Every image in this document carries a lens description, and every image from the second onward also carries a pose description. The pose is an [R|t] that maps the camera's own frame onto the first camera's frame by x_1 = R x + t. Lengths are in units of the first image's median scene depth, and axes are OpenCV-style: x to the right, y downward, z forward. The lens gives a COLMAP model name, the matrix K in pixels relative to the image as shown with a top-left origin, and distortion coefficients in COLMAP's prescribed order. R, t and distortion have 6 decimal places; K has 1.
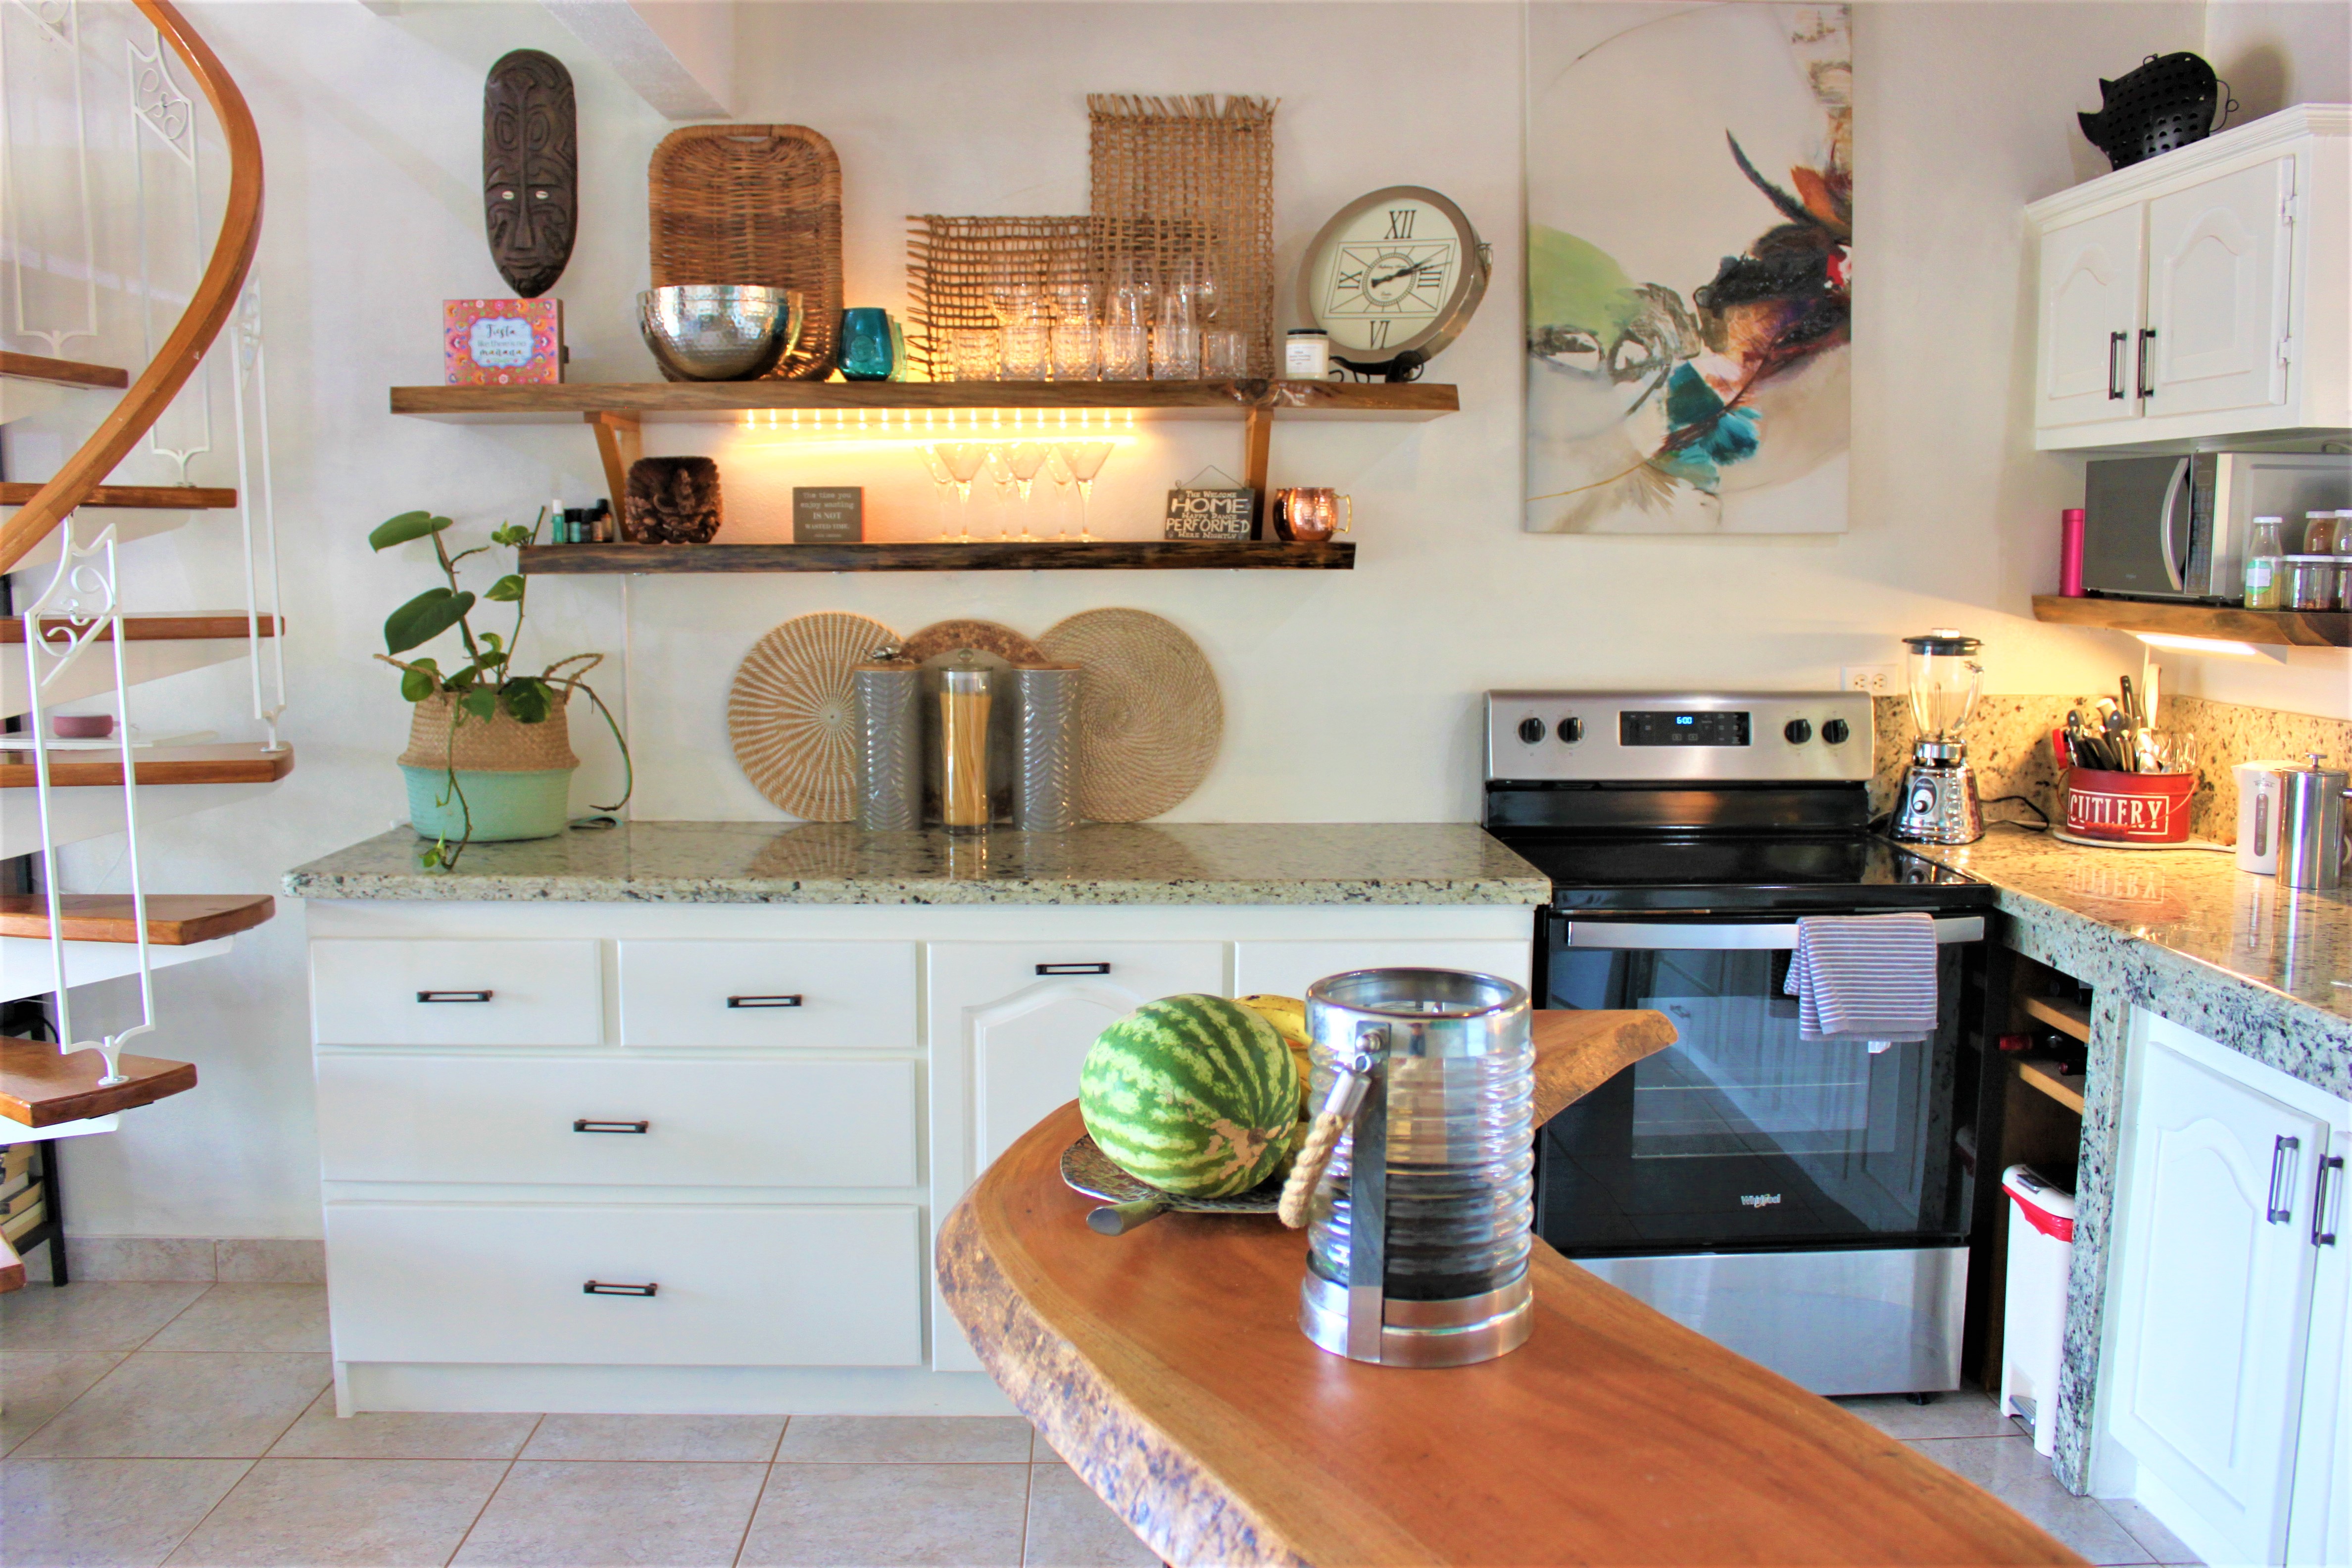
lens RADIAL K [[1944.3, 0, 1195.5], [0, 1944.3, 778.1], [0, 0, 1]] dist [-0.173311, 0.170563]
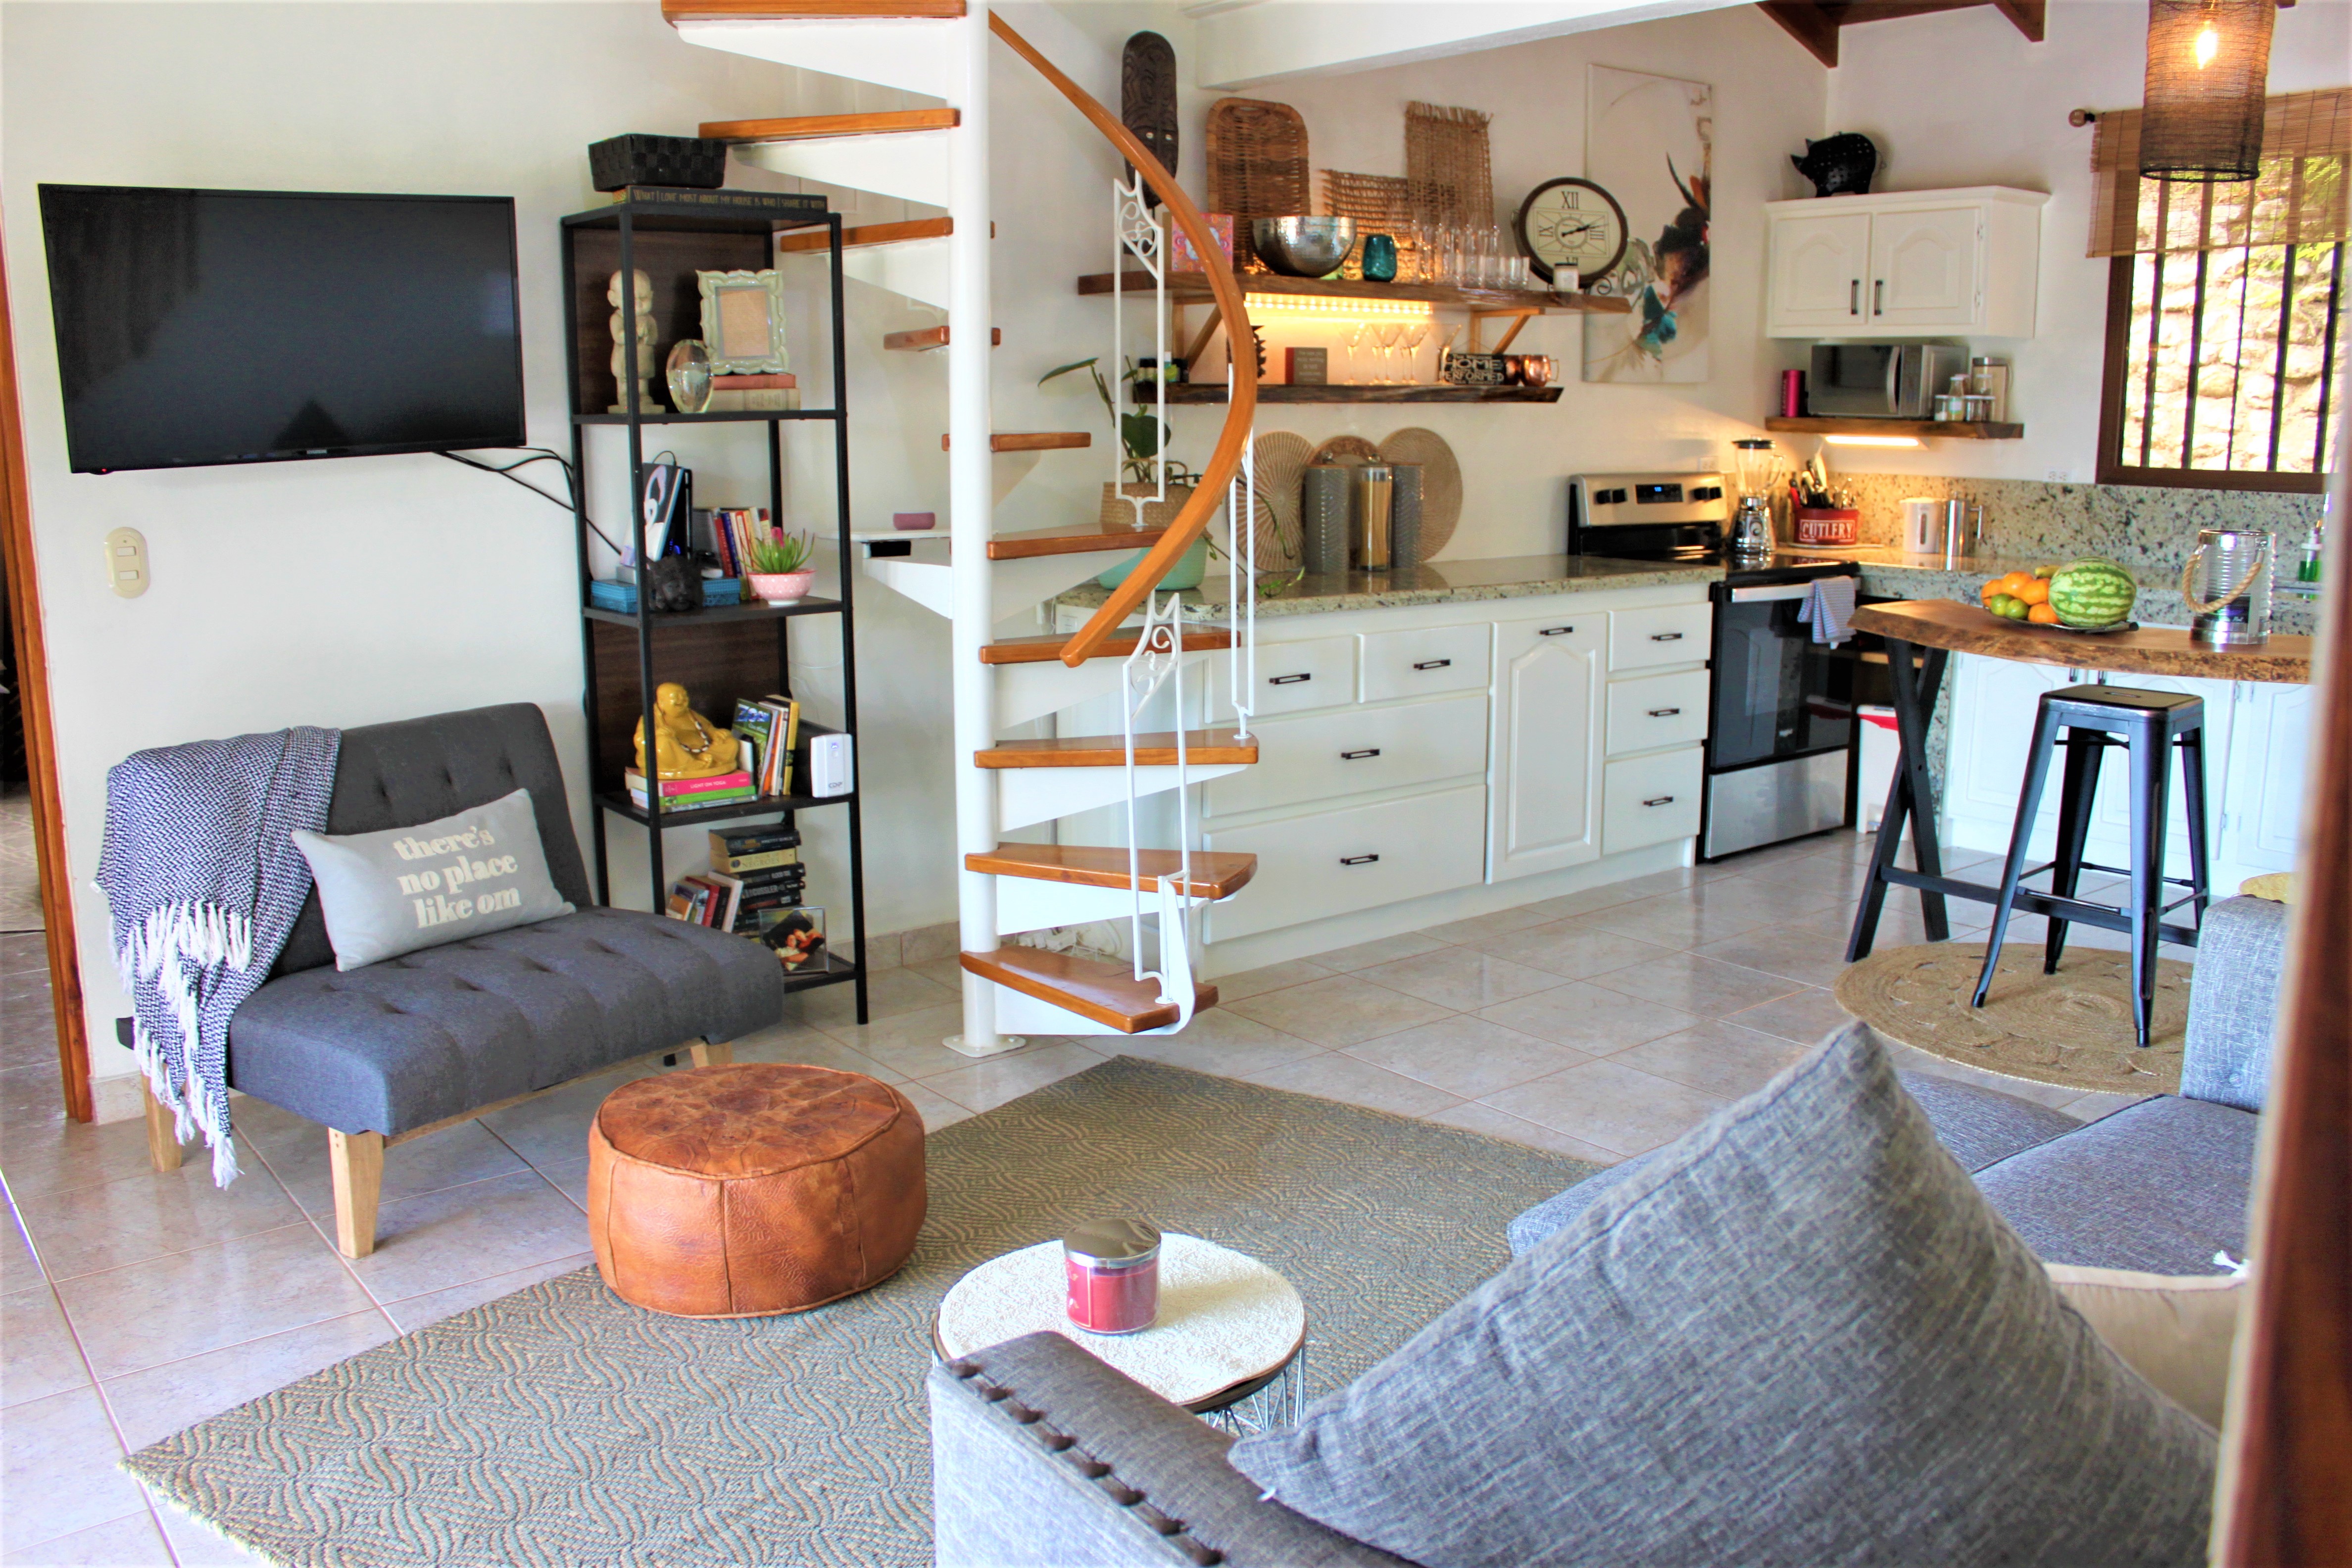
lens RADIAL K [[1944.3, 0, 1195.5], [0, 1944.3, 778.1], [0, 0, 1]] dist [-0.173311, 0.170563]
pose [[0.803077, -0.117284, 0.584220, -1.173740], [0.074187, 0.992489, 0.097268, 0.031379], [-0.591240, -0.034772, 0.805746, -0.184211]]
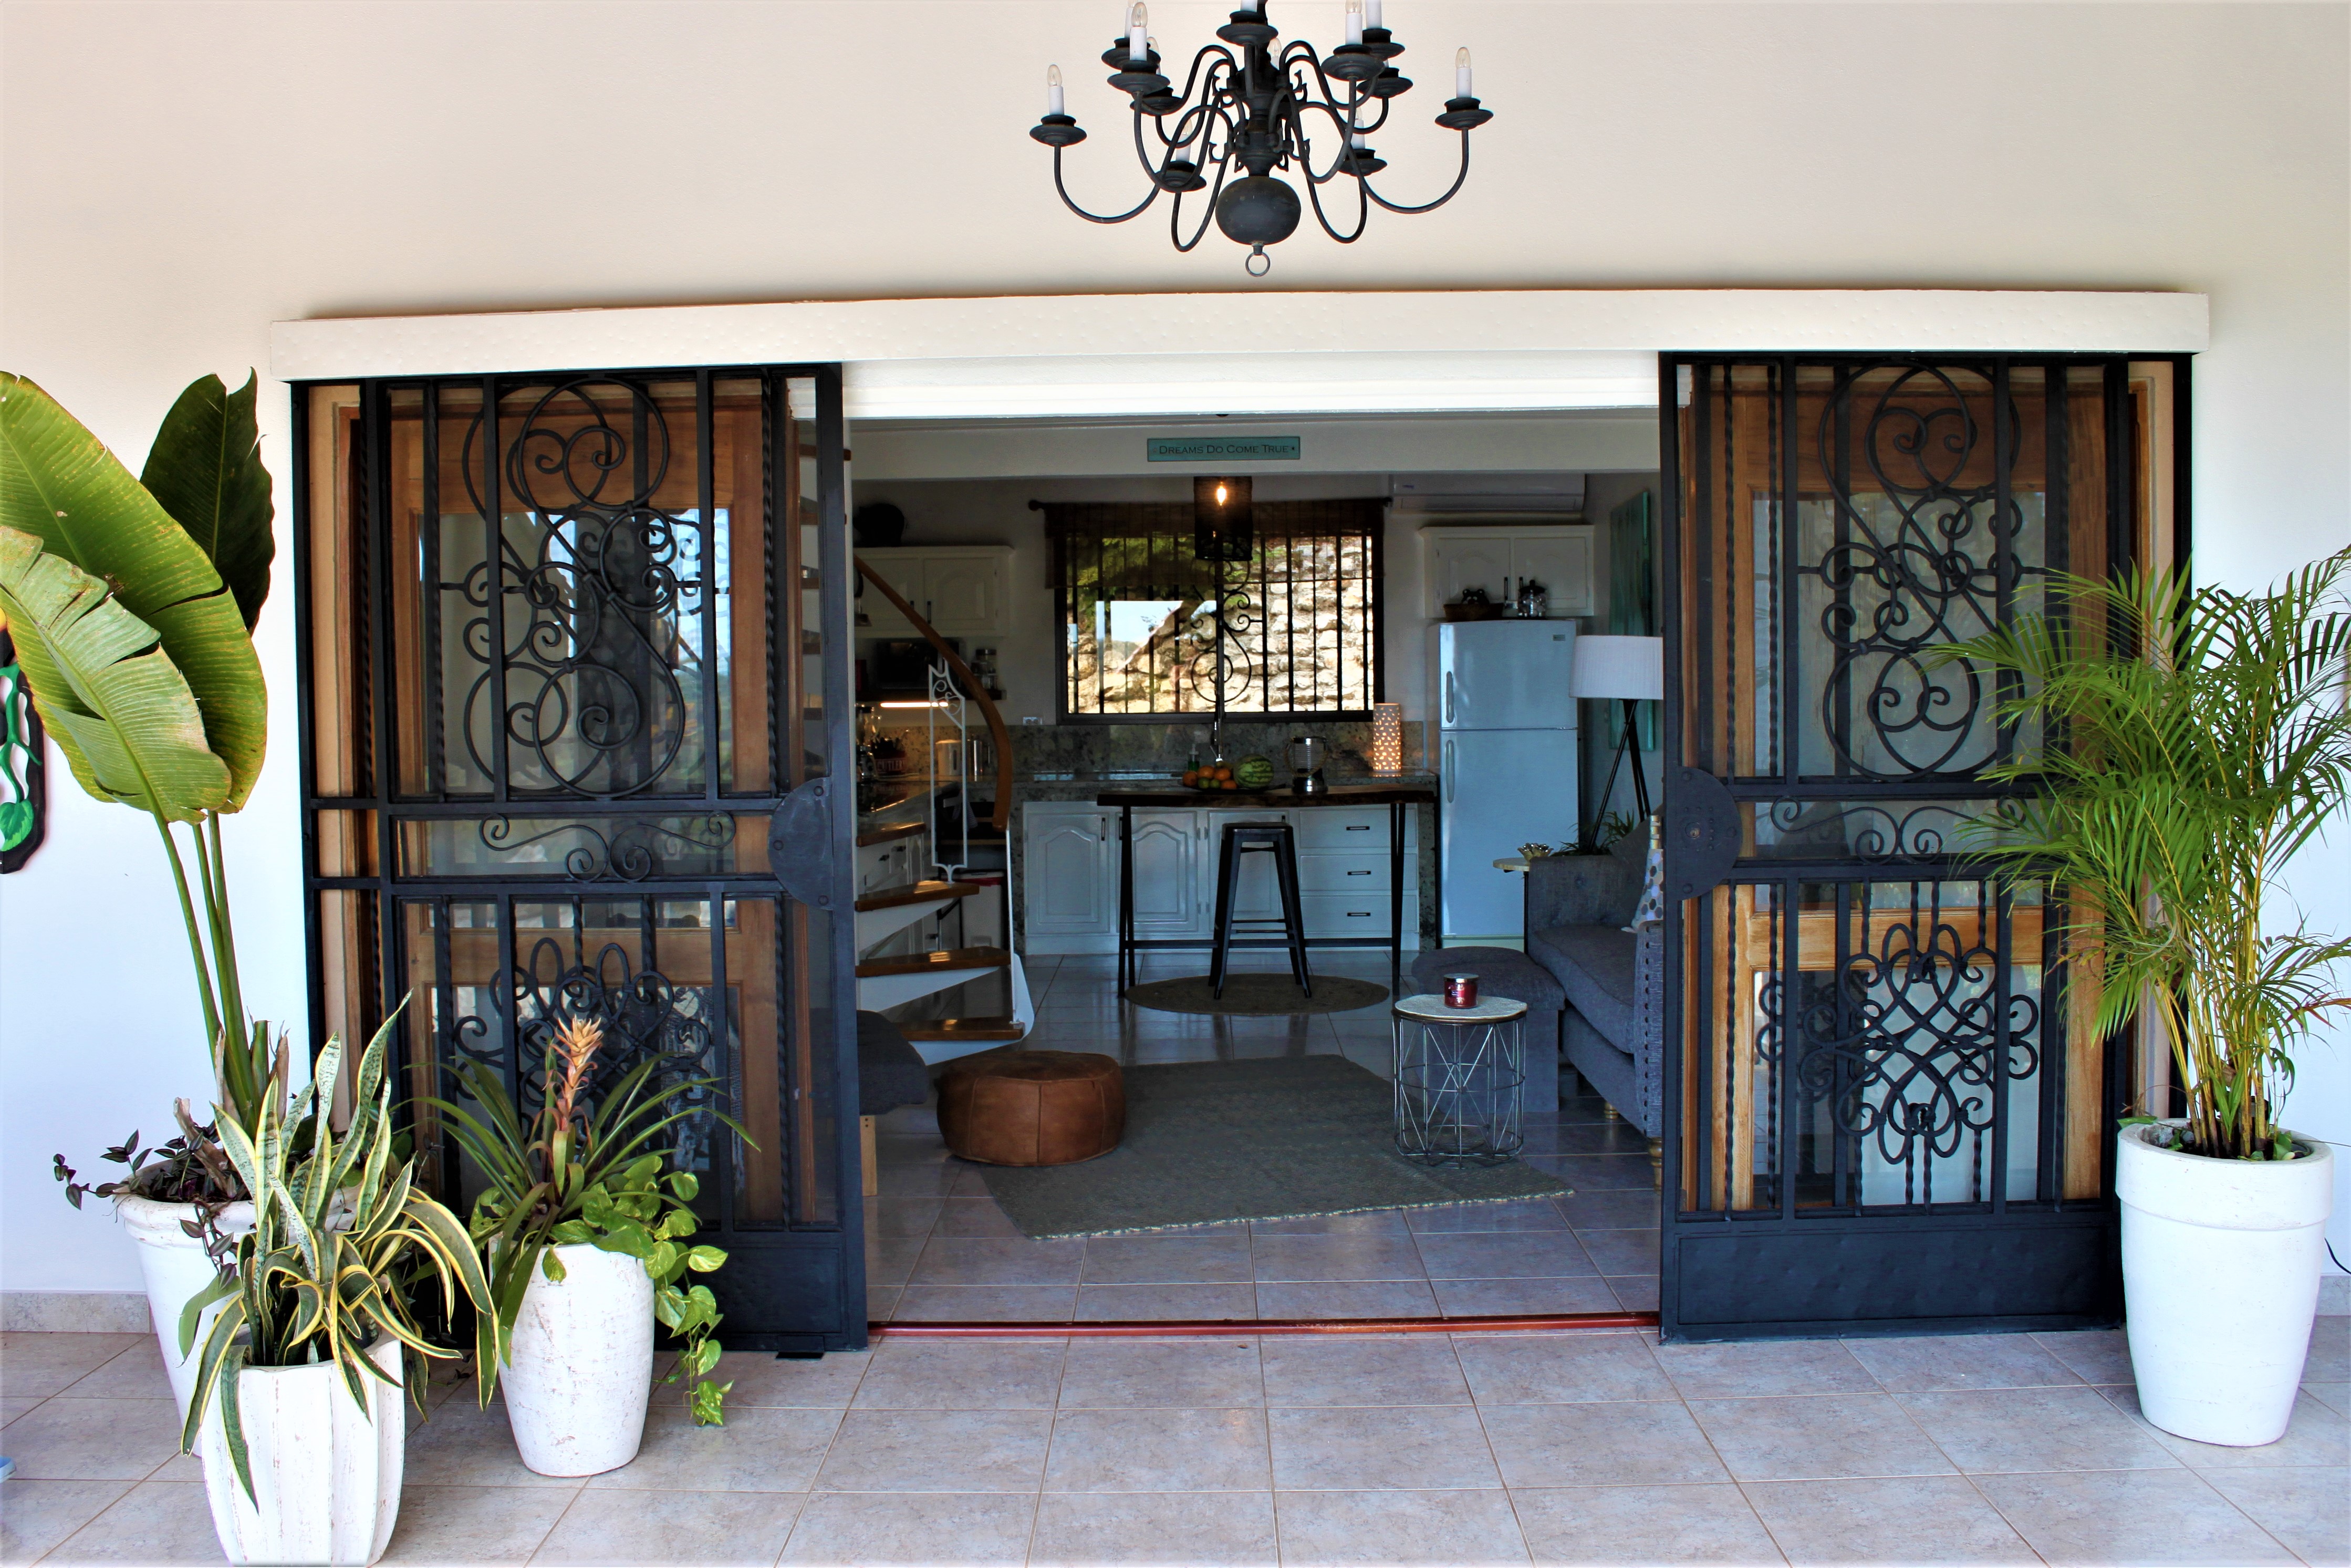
lens RADIAL K [[2061.9, 0, 1175.5], [0, 2061.9, 784.0], [0, 0, 1]] dist [-0.163035, 0.000452]
pose [[0.052658, -0.057623, 0.996949, -2.564131], [0.131779, 0.990004, 0.050261, -0.053375], [-0.989879, 0.128730, 0.059725, 0.391832]]
